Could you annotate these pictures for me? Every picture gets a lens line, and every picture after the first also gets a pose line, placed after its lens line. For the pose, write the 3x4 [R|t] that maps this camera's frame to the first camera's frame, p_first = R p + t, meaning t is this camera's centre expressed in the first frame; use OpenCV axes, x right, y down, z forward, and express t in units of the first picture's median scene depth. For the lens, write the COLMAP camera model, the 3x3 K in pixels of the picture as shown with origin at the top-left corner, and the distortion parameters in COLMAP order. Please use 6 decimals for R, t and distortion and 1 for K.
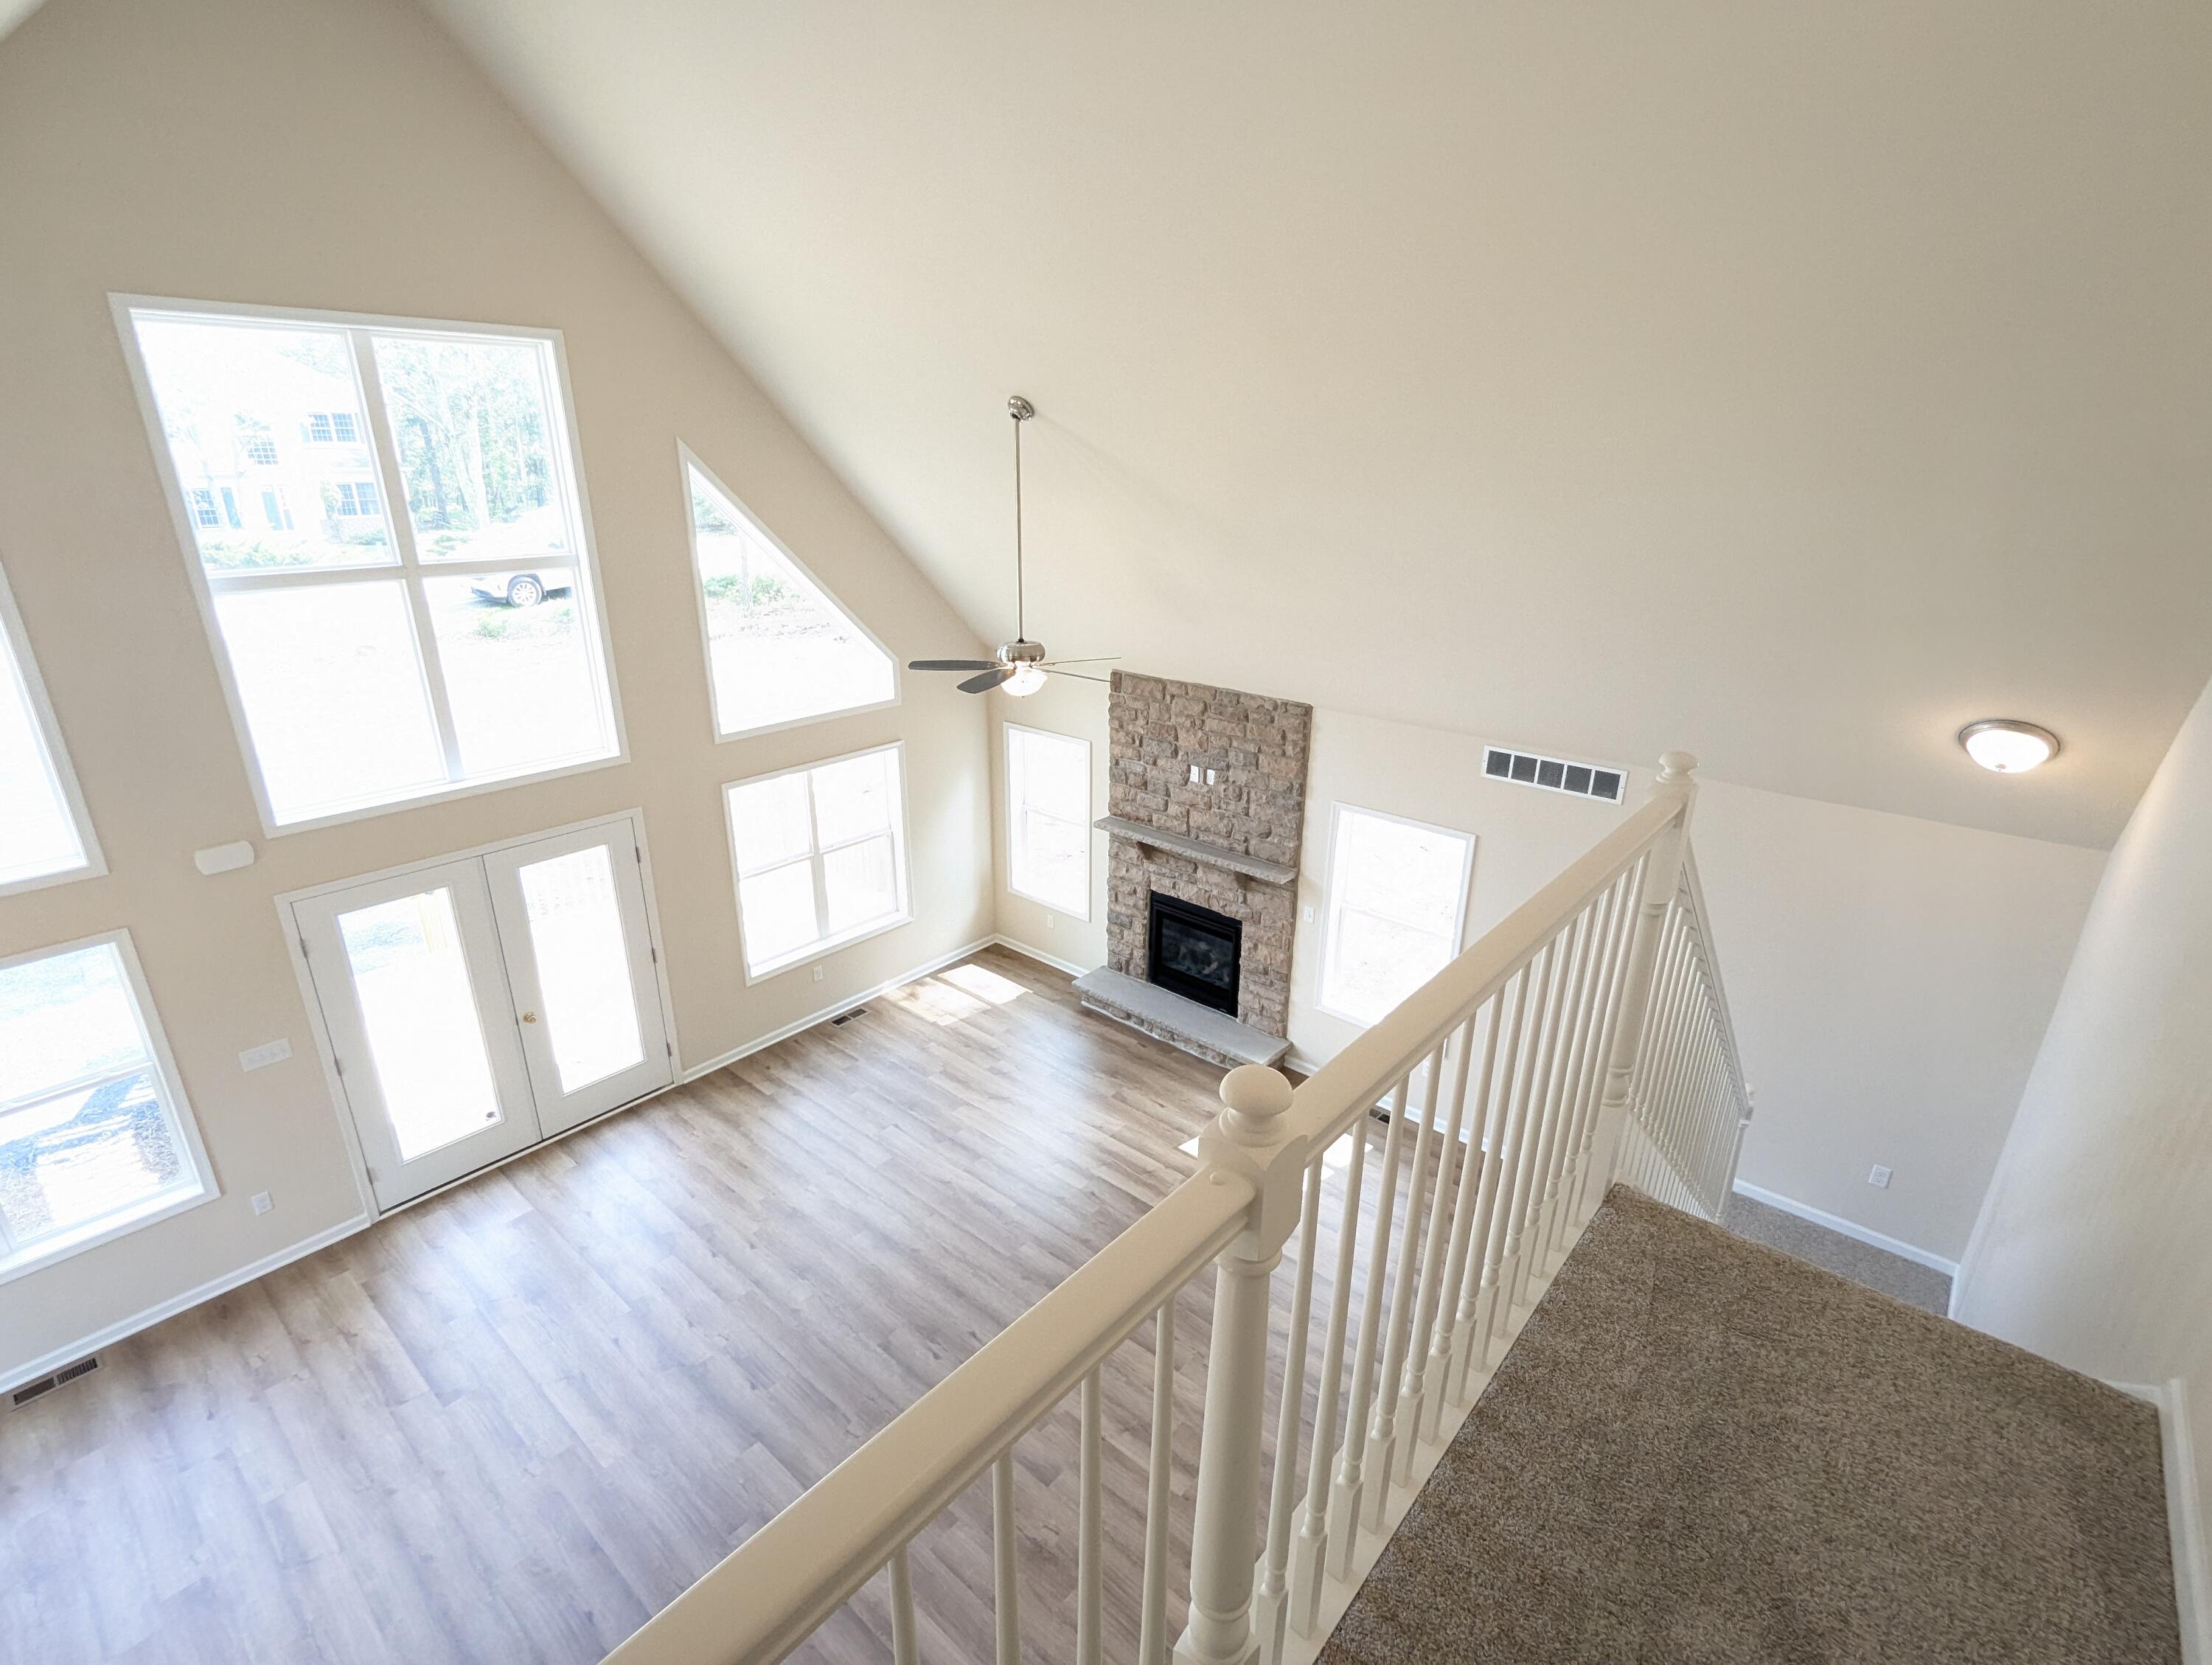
lens RADIAL K [[1053.5, 0, 1104.5], [0, 1053.5, 837.9], [0, 0, 1]] dist [-0.003927, 0.004126]
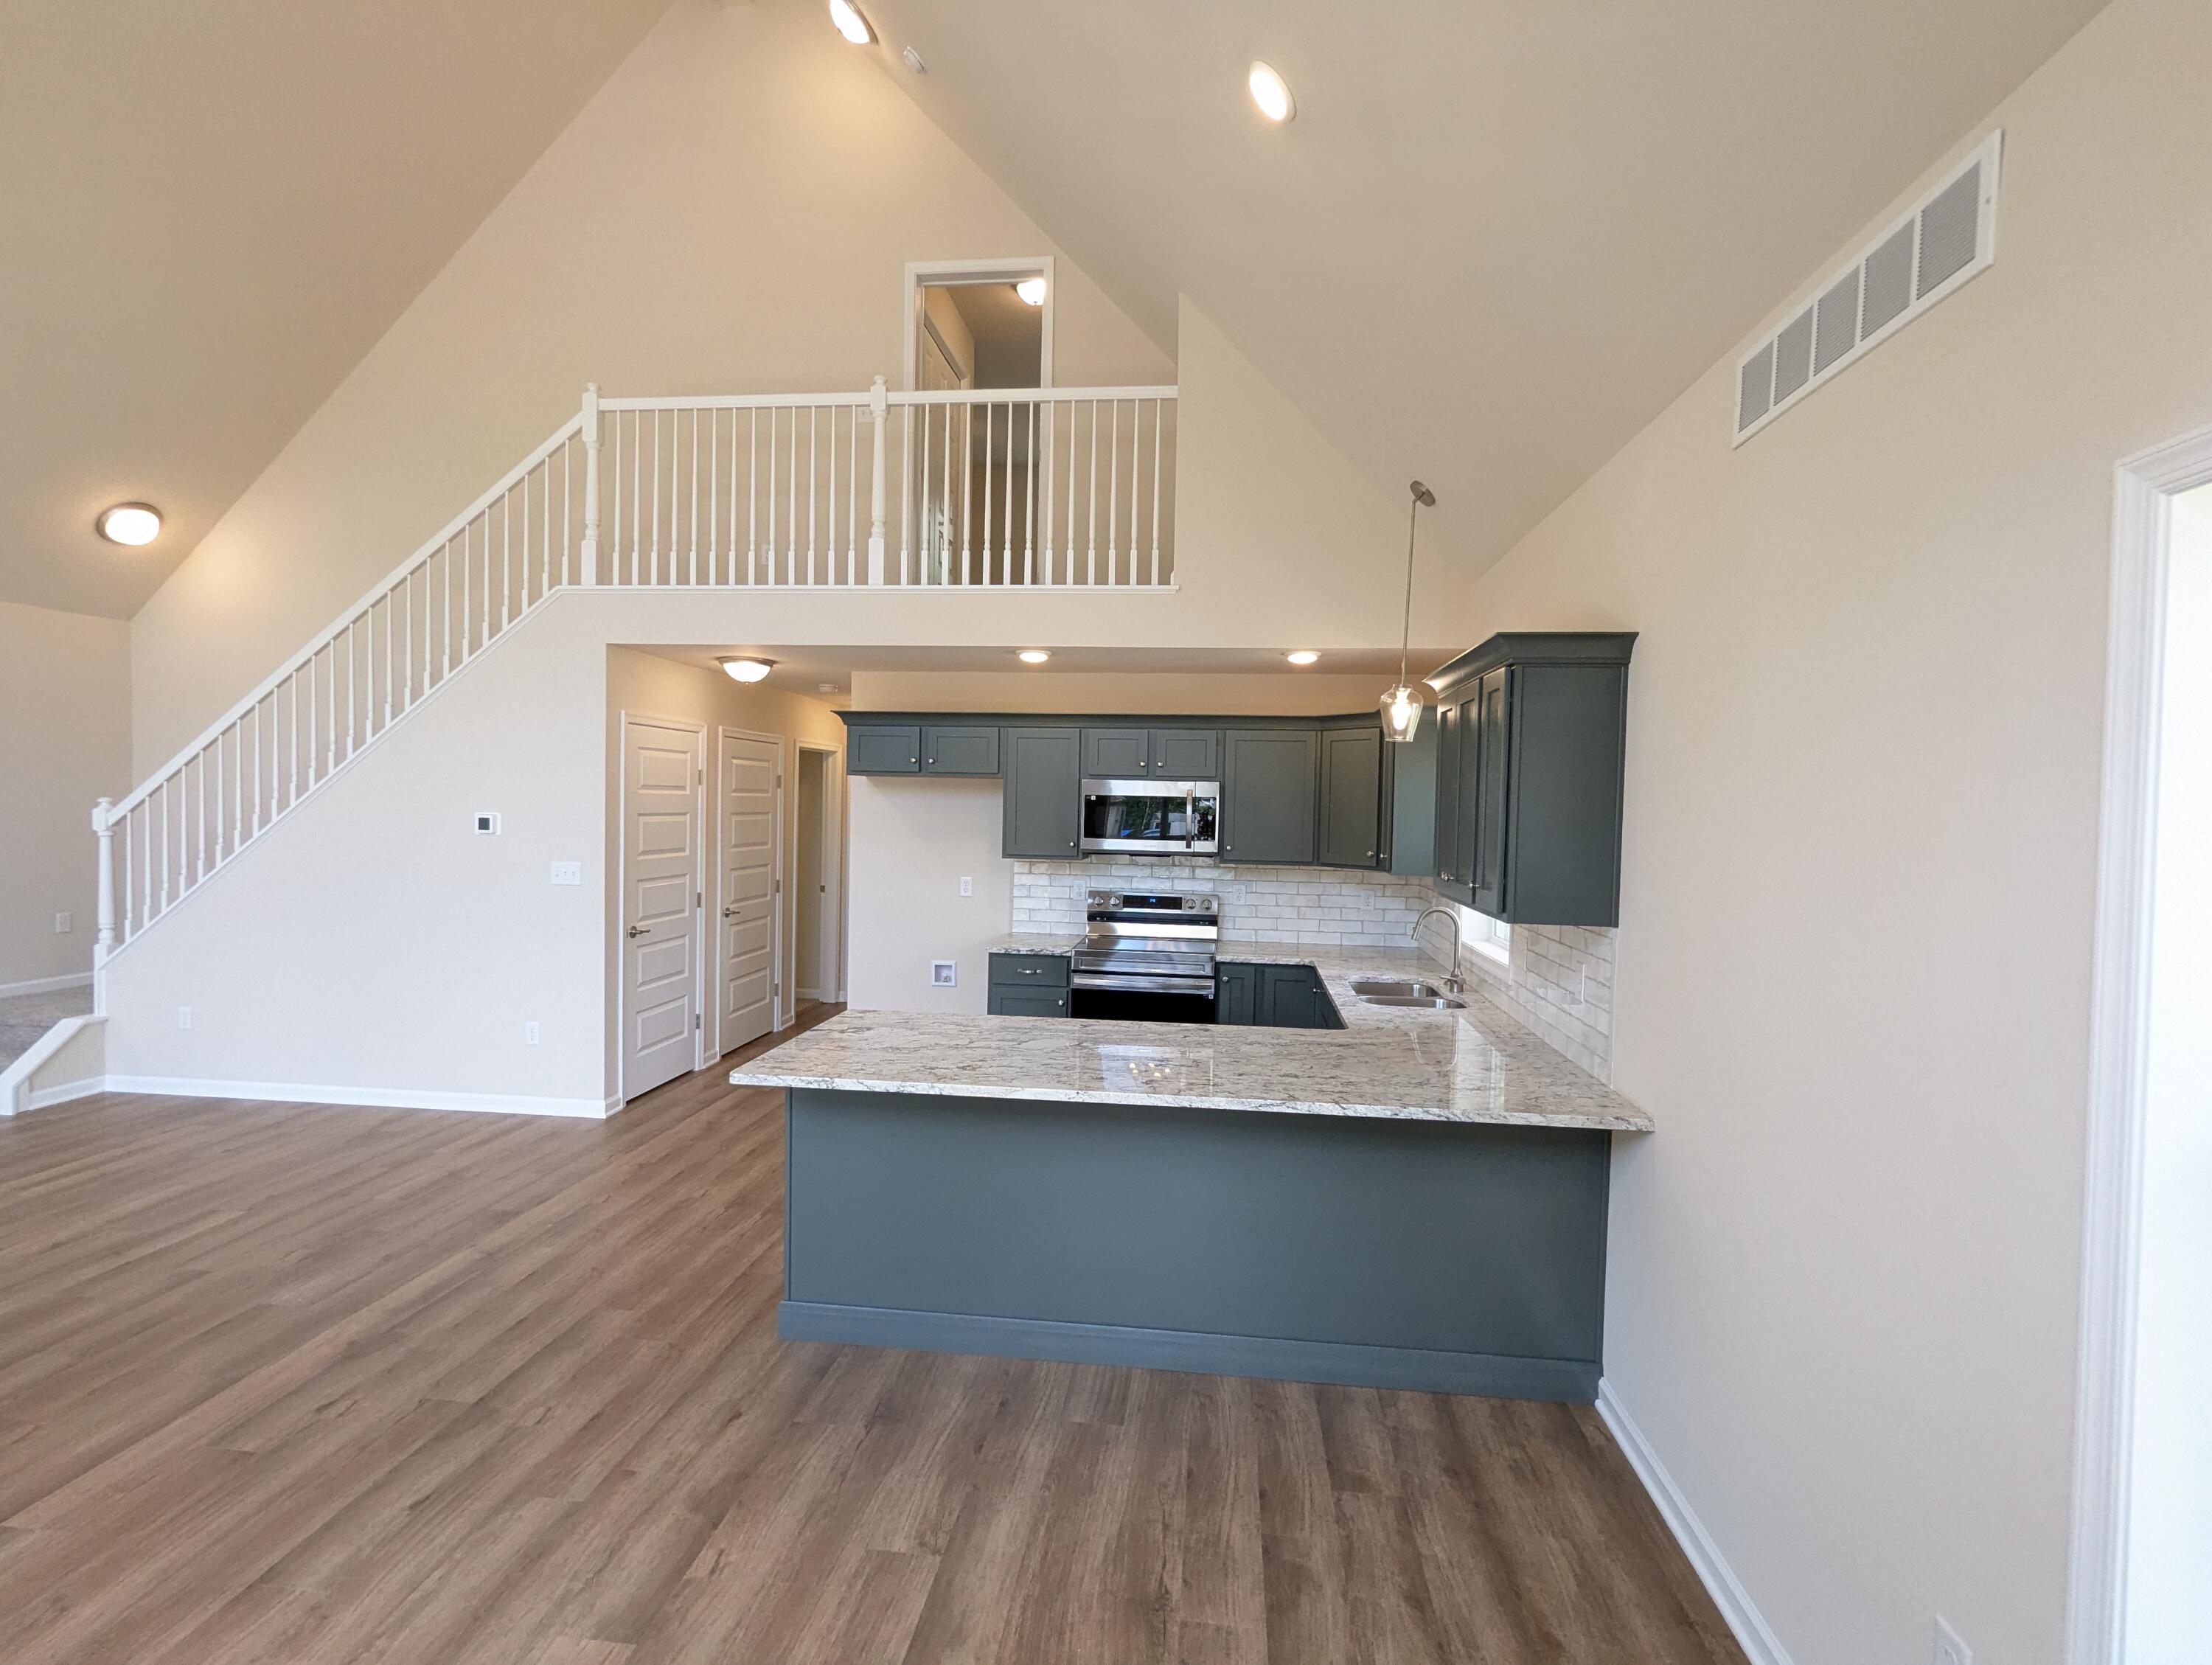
lens RADIAL K [[1053.5, 0, 1108.9], [0, 1053.5, 837.2], [0, 0, 1]] dist [-0.003927, 0.004126]
pose [[-0.562864, -0.046362, 0.825249, -0.643683], [0.264650, 0.935754, 0.233075, 0.191524], [-0.783036, 0.349592, -0.514432, 0.473321]]
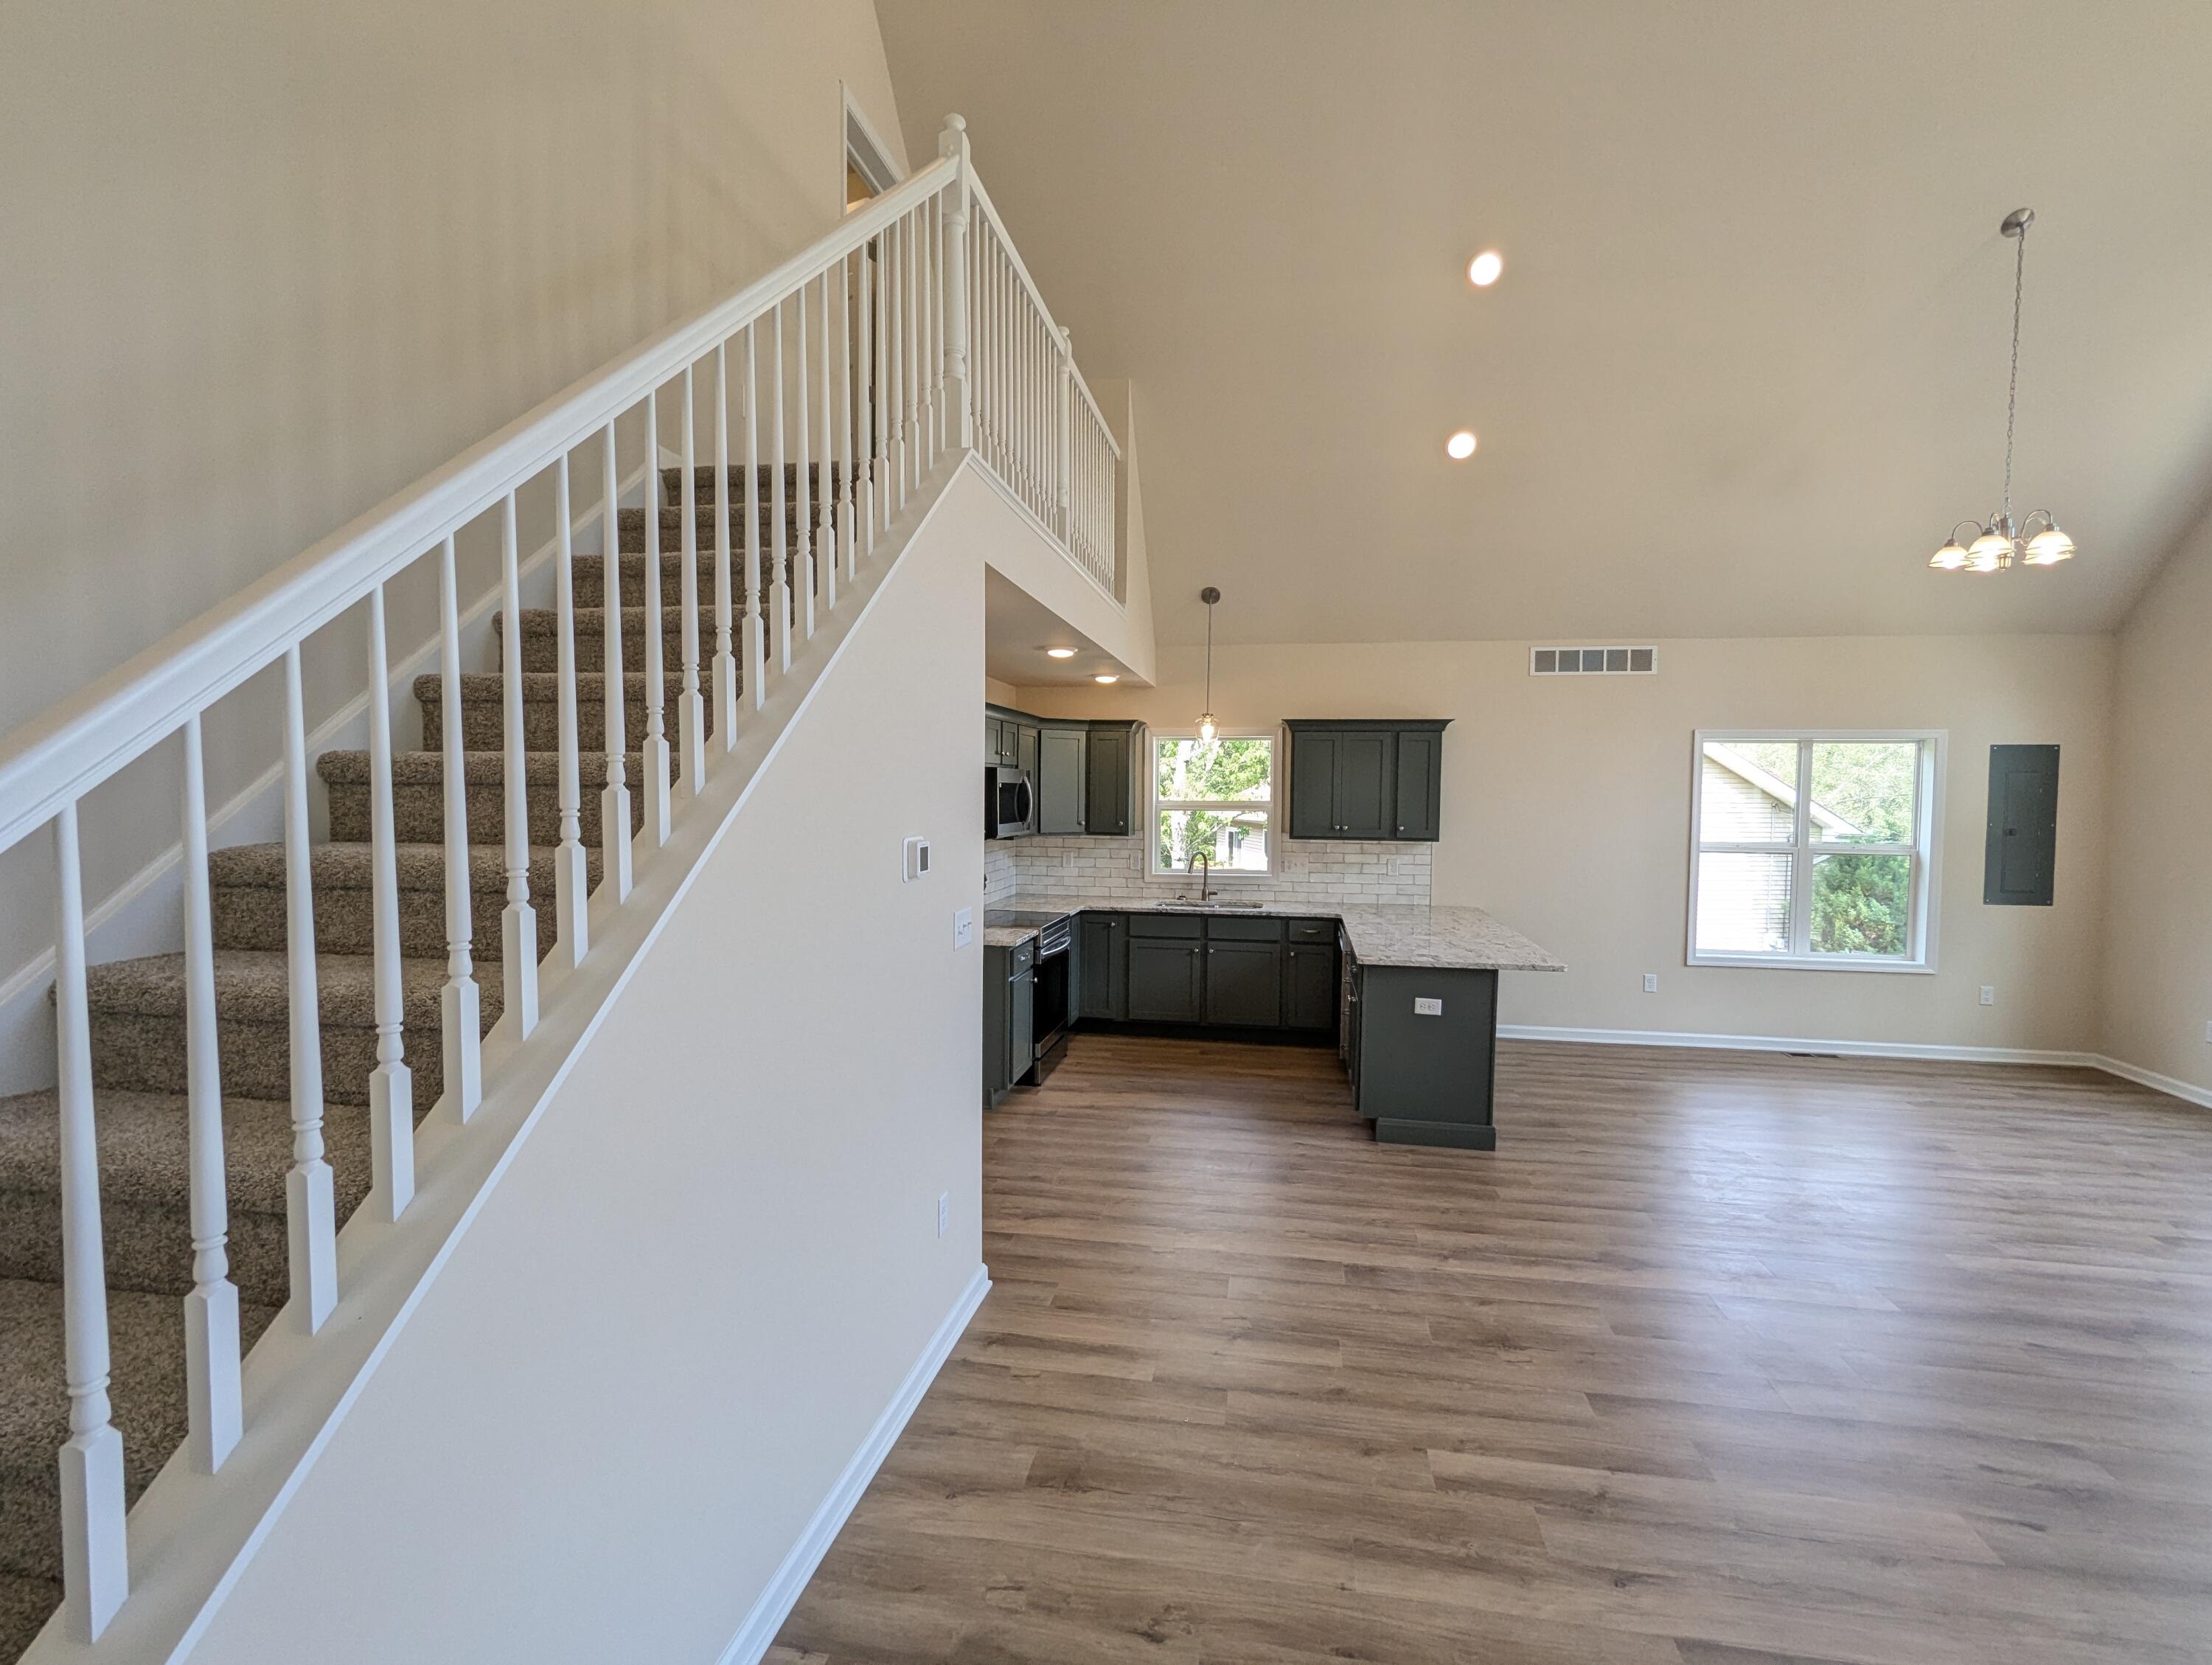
lens RADIAL K [[1053.5, 0, 1108.6], [0, 1053.5, 846.2], [0, 0, 1]] dist [-0.003927, 0.004126]
pose [[-0.860302, 0.011240, -0.509661, 0.316360], [-0.194785, 0.916652, 0.349010, 0.090016], [0.471105, 0.399528, -0.786408, 0.756930]]
